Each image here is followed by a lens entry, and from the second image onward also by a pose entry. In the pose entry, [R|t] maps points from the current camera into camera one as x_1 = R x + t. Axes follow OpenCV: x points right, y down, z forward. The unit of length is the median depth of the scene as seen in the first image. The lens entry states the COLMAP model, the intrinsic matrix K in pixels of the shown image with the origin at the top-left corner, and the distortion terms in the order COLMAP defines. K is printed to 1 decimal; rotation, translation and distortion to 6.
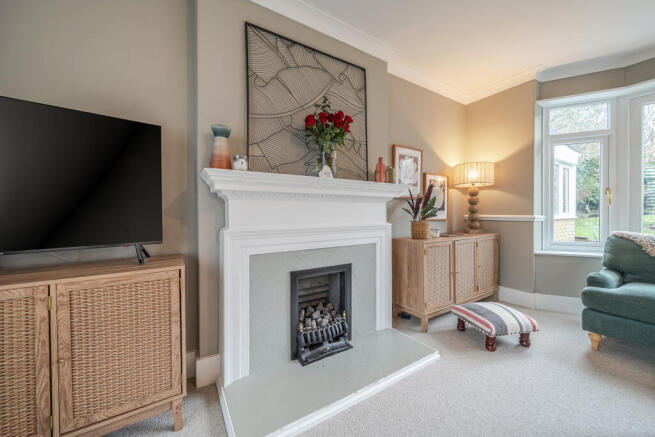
lens RADIAL K [[245.1, 0, 327.3], [0, 245.1, 214.4], [0, 0, 1]] dist [-0.002981, -0.000130]
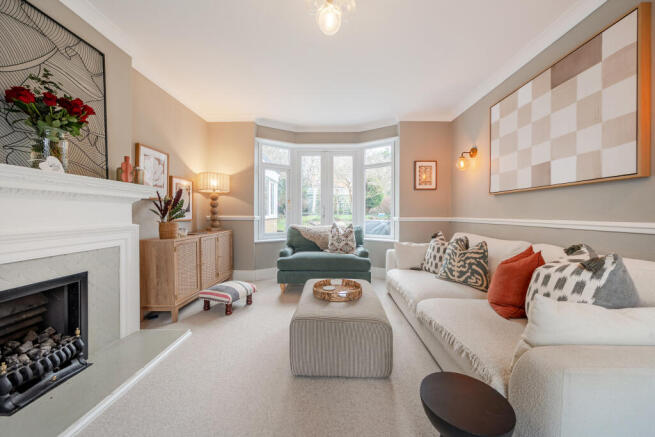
lens RADIAL K [[245.1, 0, 327.4], [0, 245.1, 215.5], [0, 0, 1]] dist [-0.002981, -0.000130]
pose [[0.550016, -0.002180, 0.835151, -0.152353], [0.001927, 0.999997, 0.001341, 0.000478], [-0.835152, 0.000872, 0.550018, -0.190709]]
